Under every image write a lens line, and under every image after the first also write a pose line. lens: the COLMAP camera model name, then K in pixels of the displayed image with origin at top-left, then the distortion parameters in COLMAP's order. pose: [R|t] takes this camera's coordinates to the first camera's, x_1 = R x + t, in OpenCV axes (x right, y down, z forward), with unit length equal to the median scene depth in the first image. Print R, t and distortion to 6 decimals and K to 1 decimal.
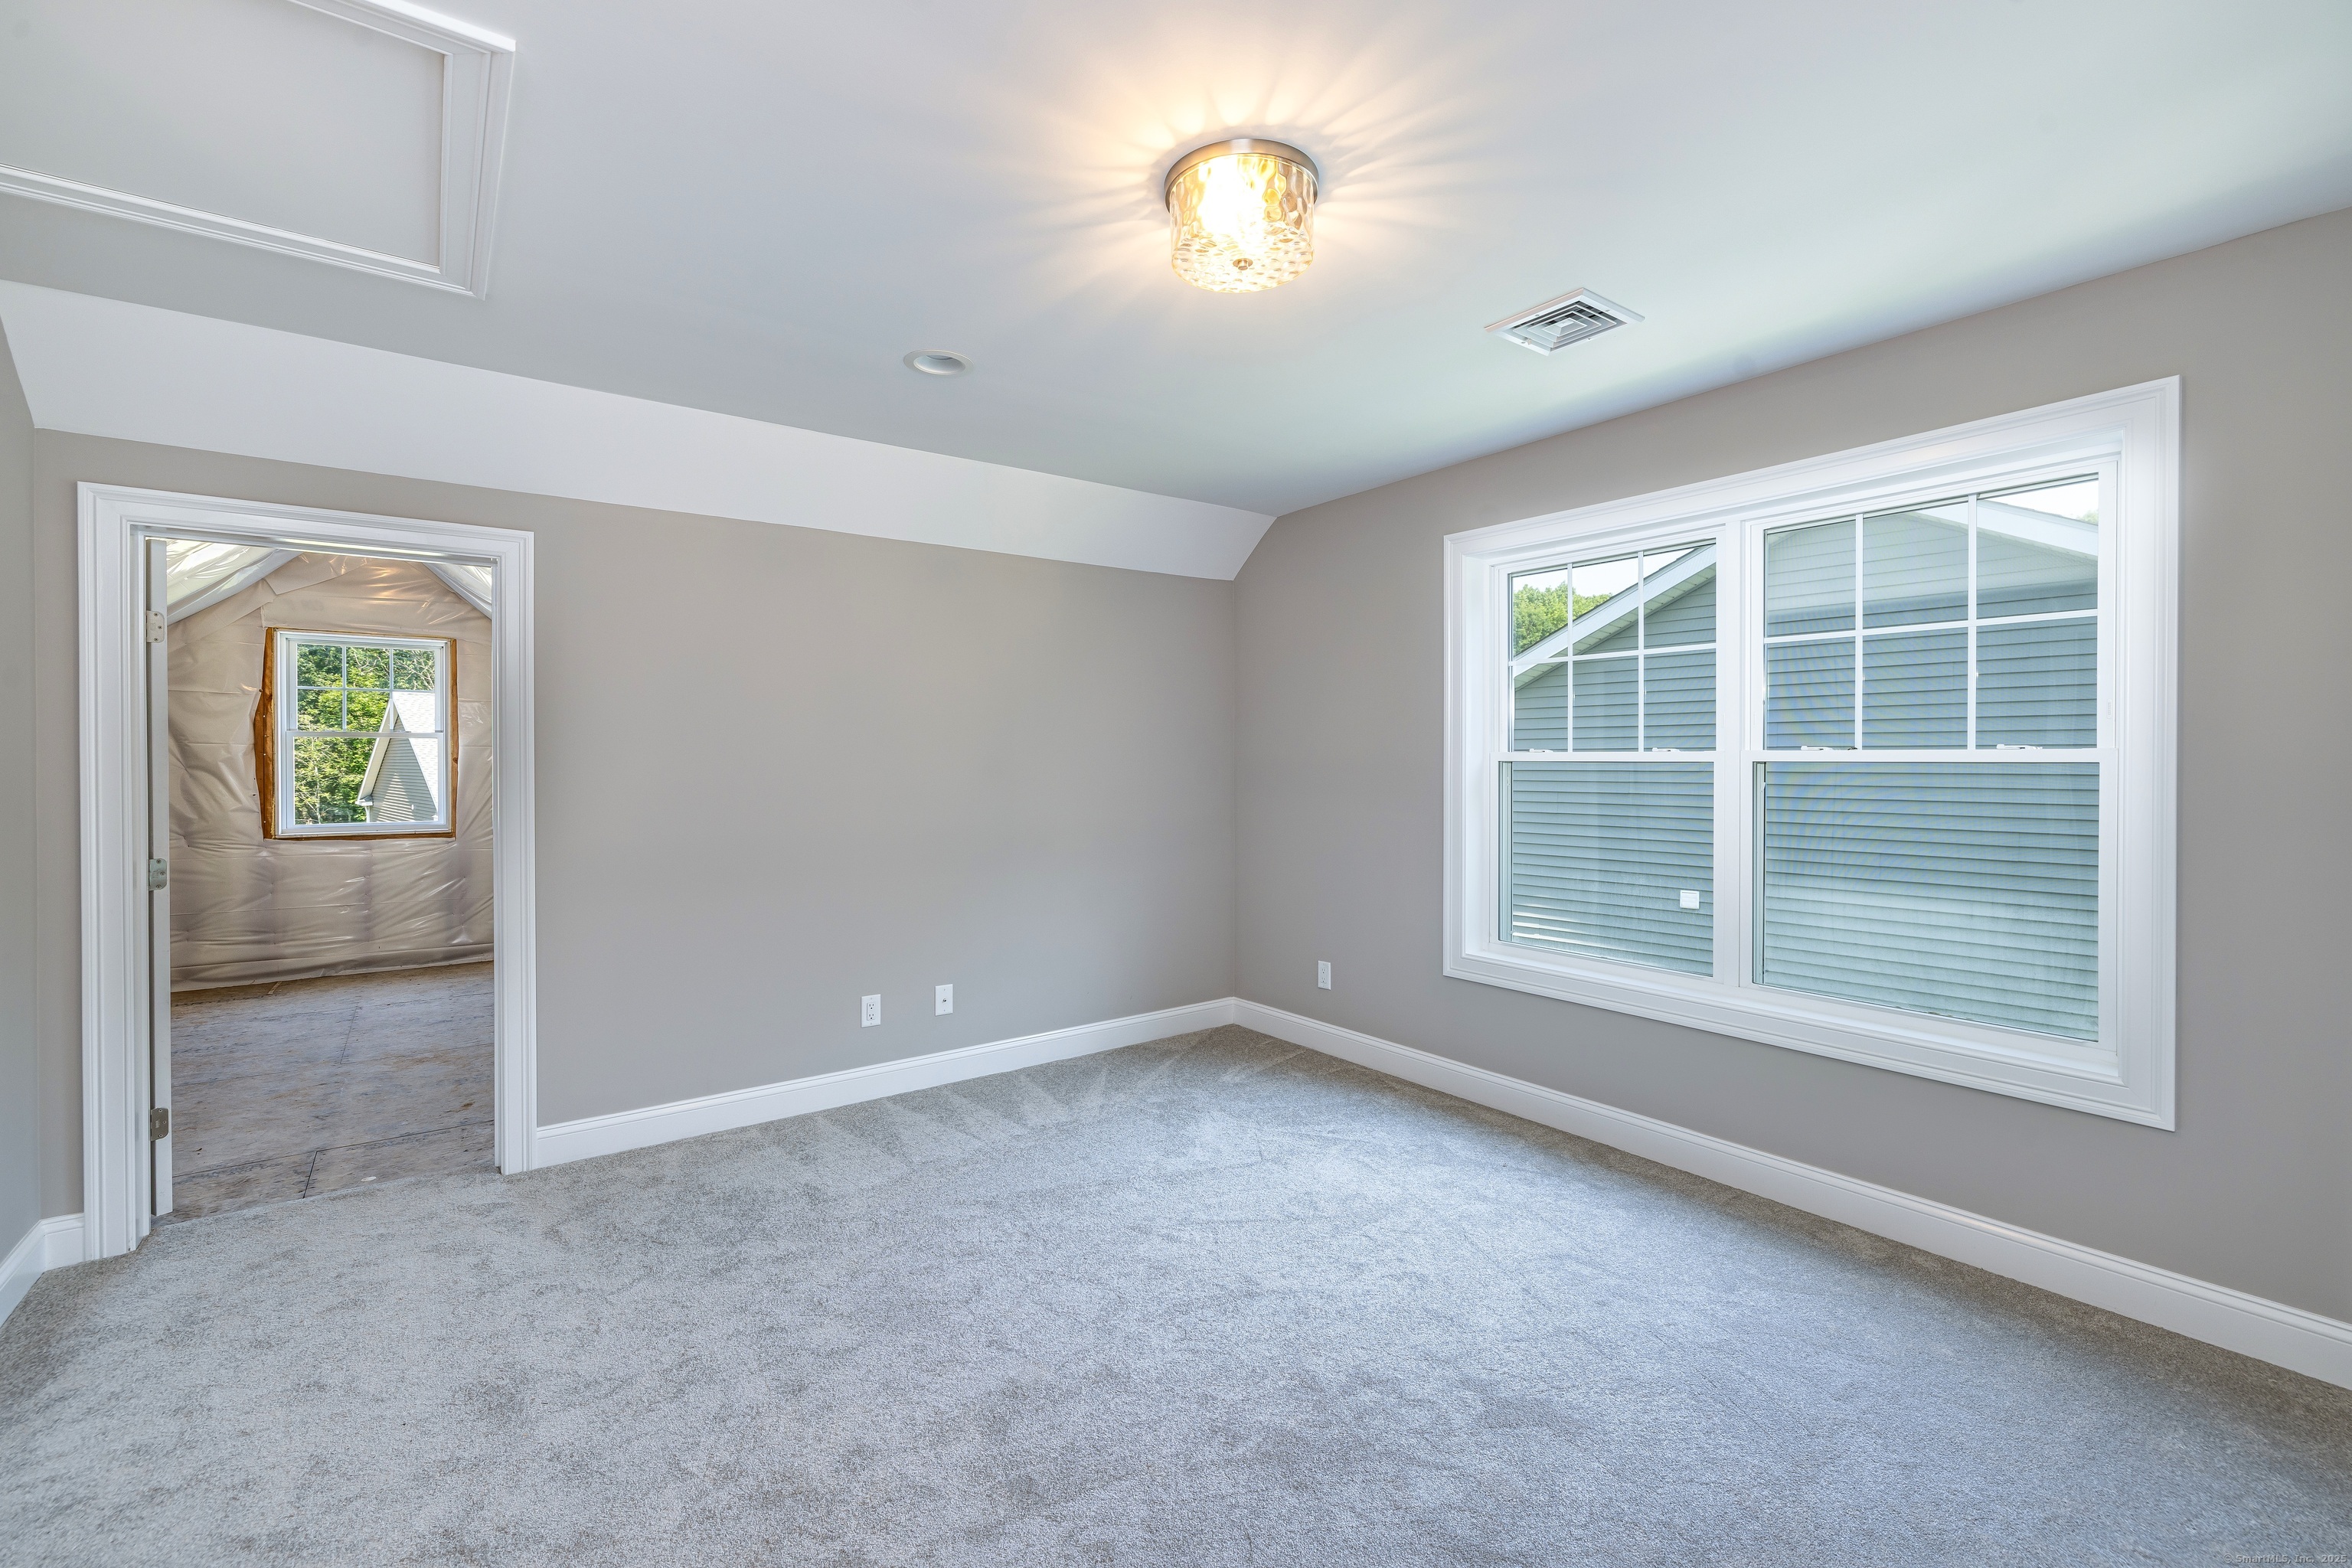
lens RADIAL K [[1009.4, 0, 1170.7], [0, 1009.4, 765.1], [0, 0, 1]] dist [0.001831, 0.000654]
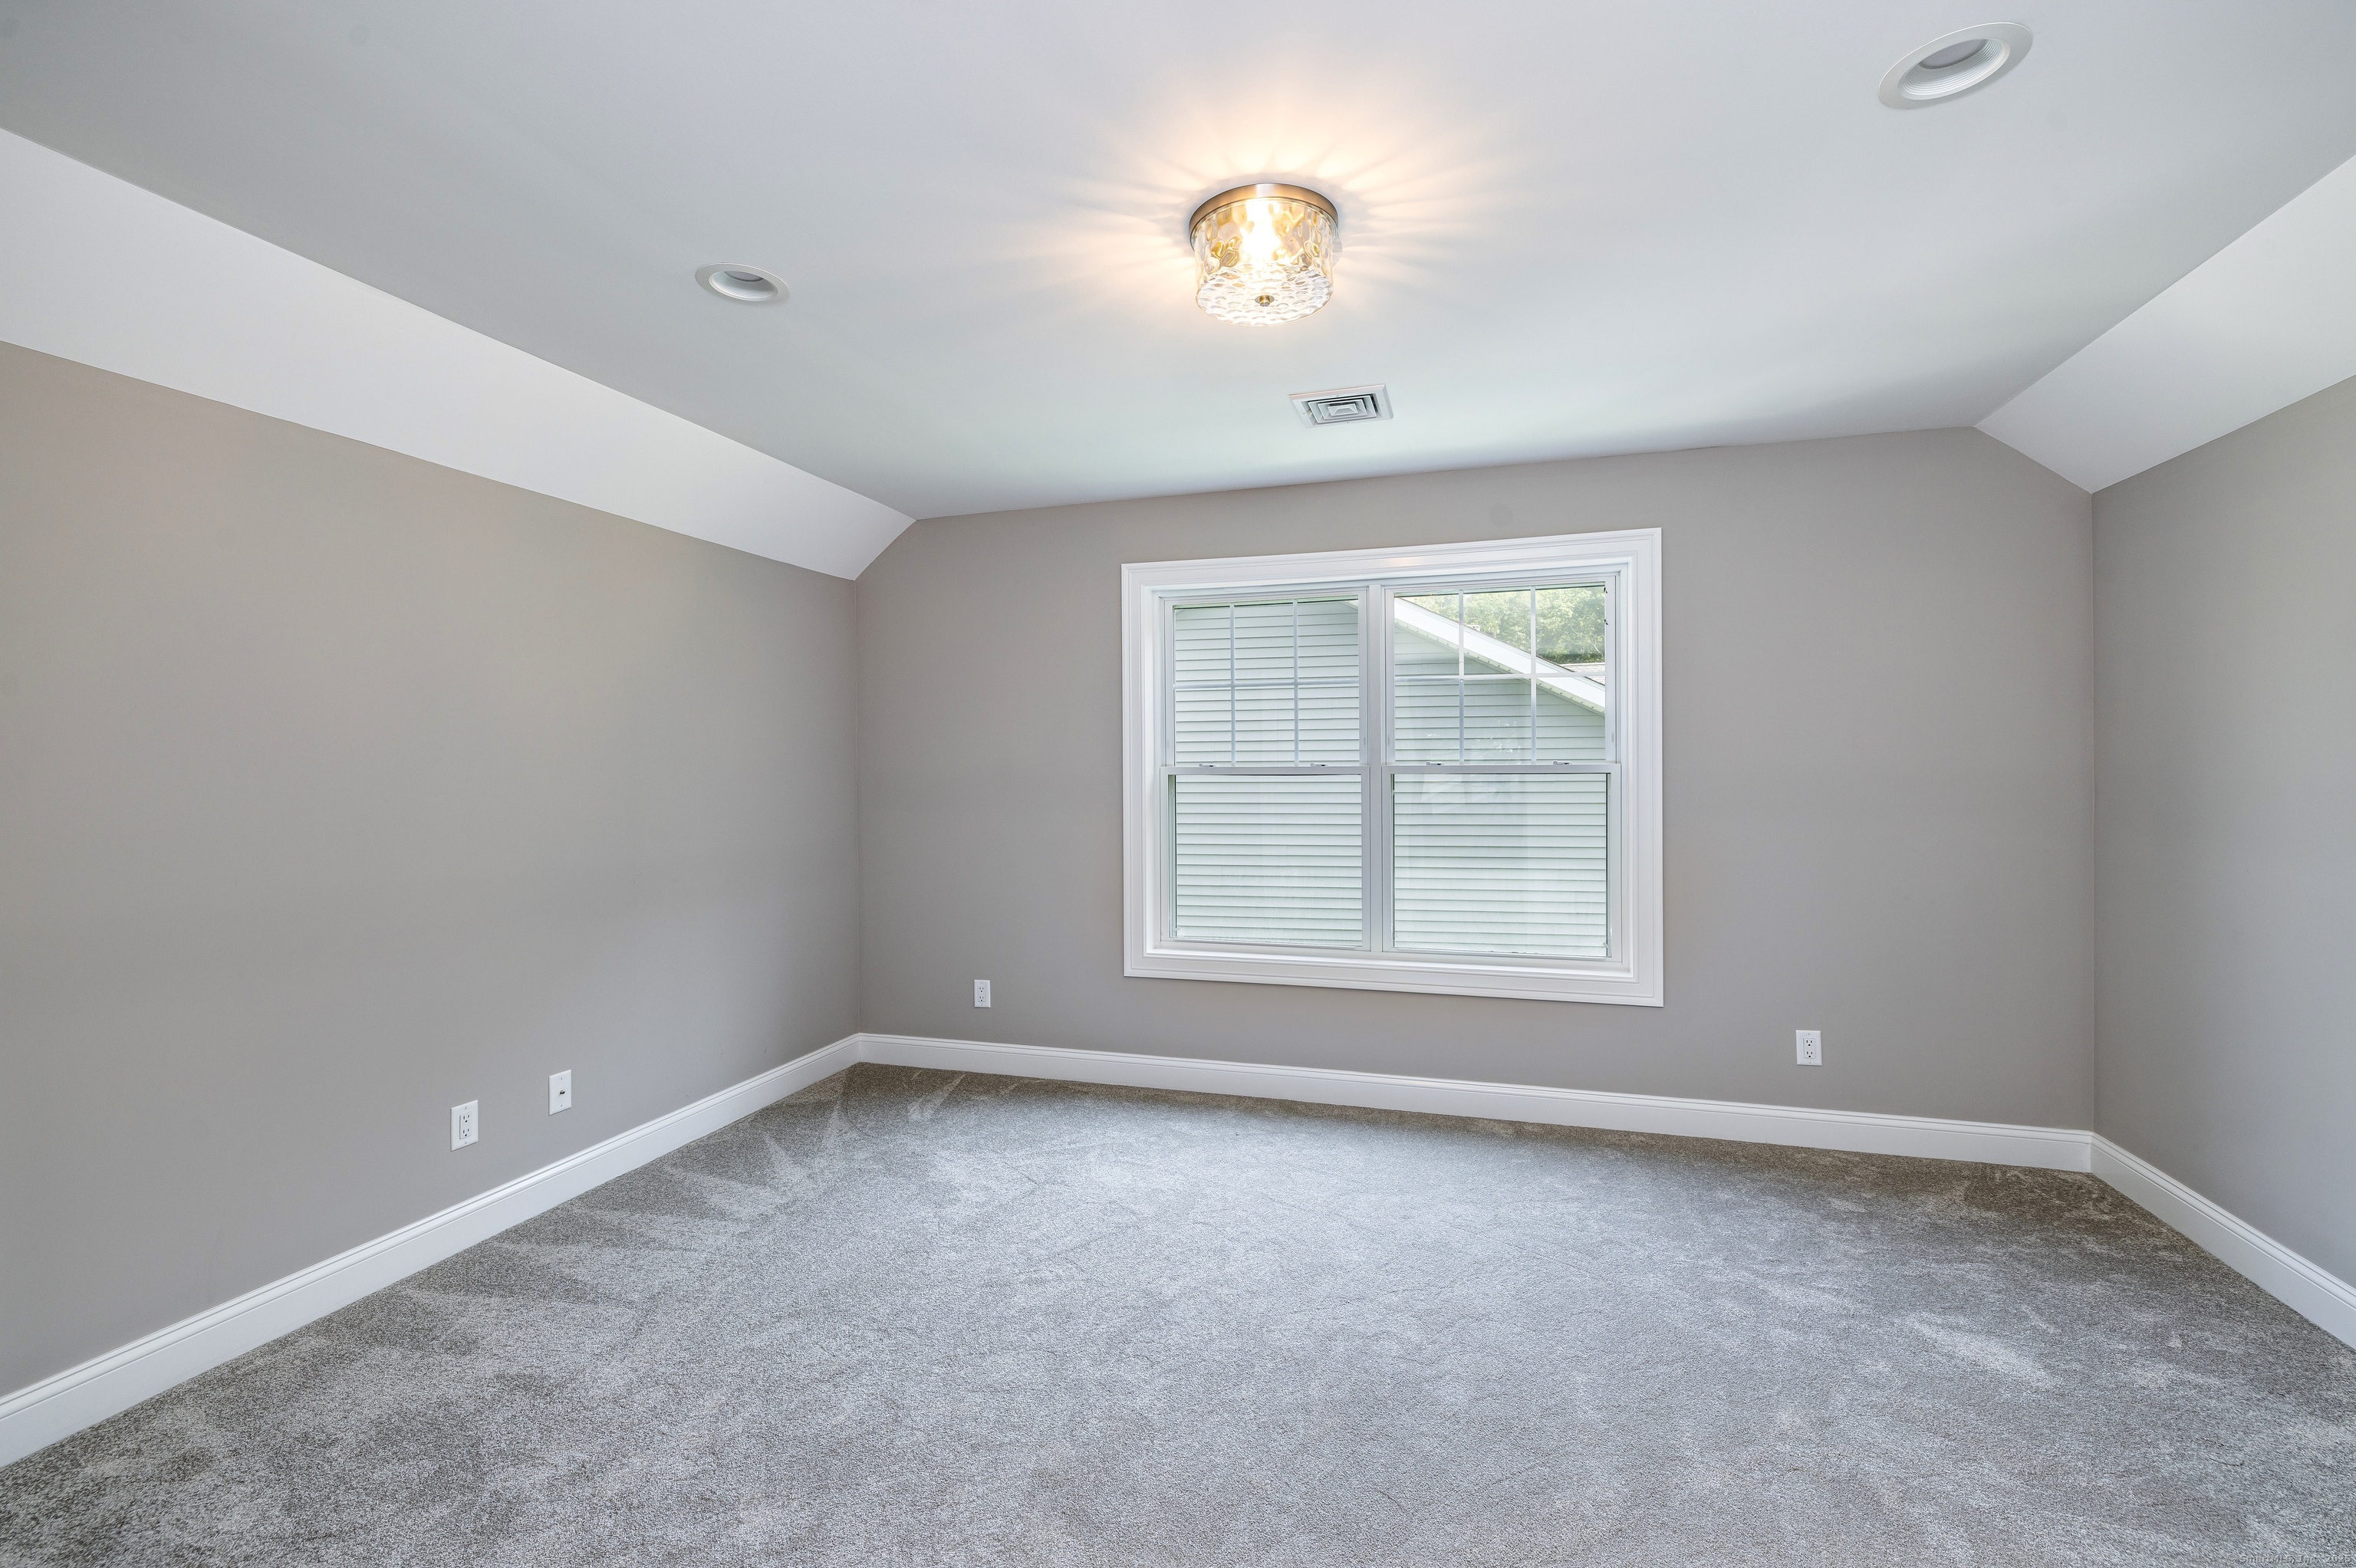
lens RADIAL K [[1011.0, 0, 1172.7], [0, 1011.0, 765.1], [0, 0, 1]] dist [0.001831, 0.000654]
pose [[0.802673, -0.001670, 0.596417, -0.355904], [0.010001, 0.999893, -0.010660, -0.001575], [-0.596336, 0.014521, 0.802604, 0.123606]]
